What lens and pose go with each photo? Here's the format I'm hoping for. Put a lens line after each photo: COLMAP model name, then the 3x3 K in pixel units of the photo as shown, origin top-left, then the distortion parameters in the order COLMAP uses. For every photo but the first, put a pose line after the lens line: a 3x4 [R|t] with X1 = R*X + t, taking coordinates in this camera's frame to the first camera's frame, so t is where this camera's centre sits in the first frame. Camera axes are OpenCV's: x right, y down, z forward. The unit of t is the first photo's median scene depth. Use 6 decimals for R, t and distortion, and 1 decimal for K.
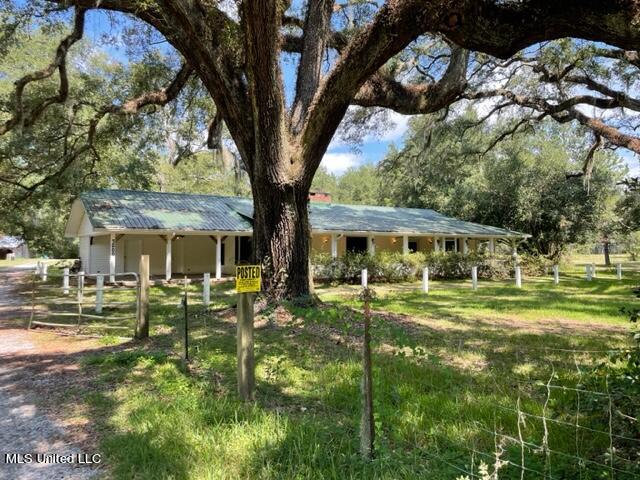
lens RADIAL K [[492.0, 0, 323.9], [0, 492.0, 231.0], [0, 0, 1]] dist [0.080170, -0.116219]
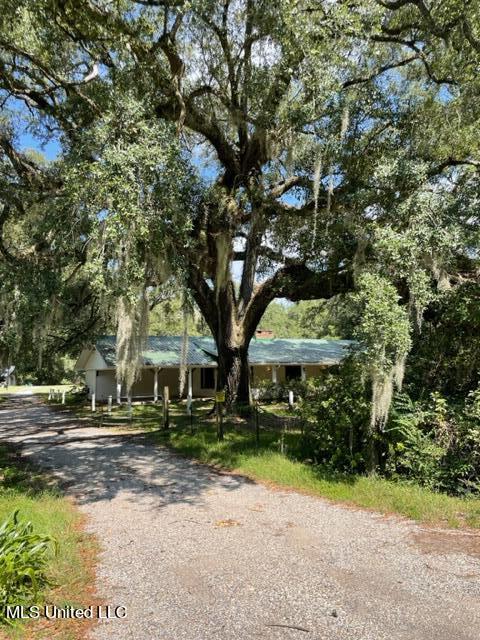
lens RADIAL K [[492.0, 0, 242.3], [0, 492.0, 316.6], [0, 0, 1]] dist [0.080170, -0.116219]
pose [[0.996878, -0.026468, -0.074392, 0.069970], [0.021037, 0.997120, -0.072864, -0.054357], [0.076106, 0.071071, 0.994564, -0.659502]]
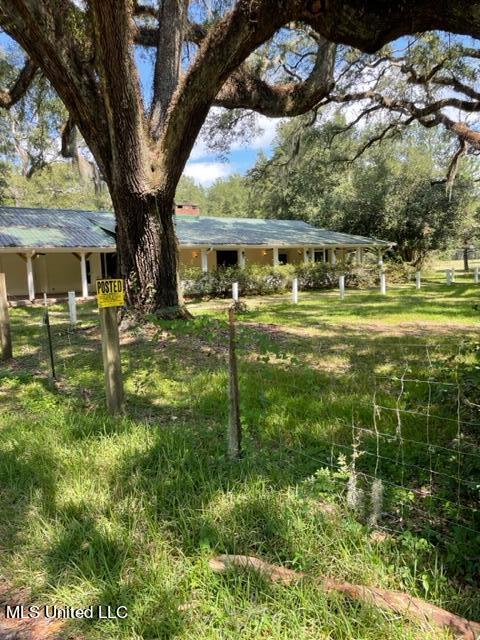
lens RADIAL K [[492.0, 0, 245.8], [0, 492.0, 319.5], [0, 0, 1]] dist [0.080170, -0.116219]
pose [[0.994411, -0.041537, 0.097062, 0.005480], [0.026662, 0.988356, 0.149804, 0.004062], [-0.102154, -0.146379, 0.983940, 0.006127]]
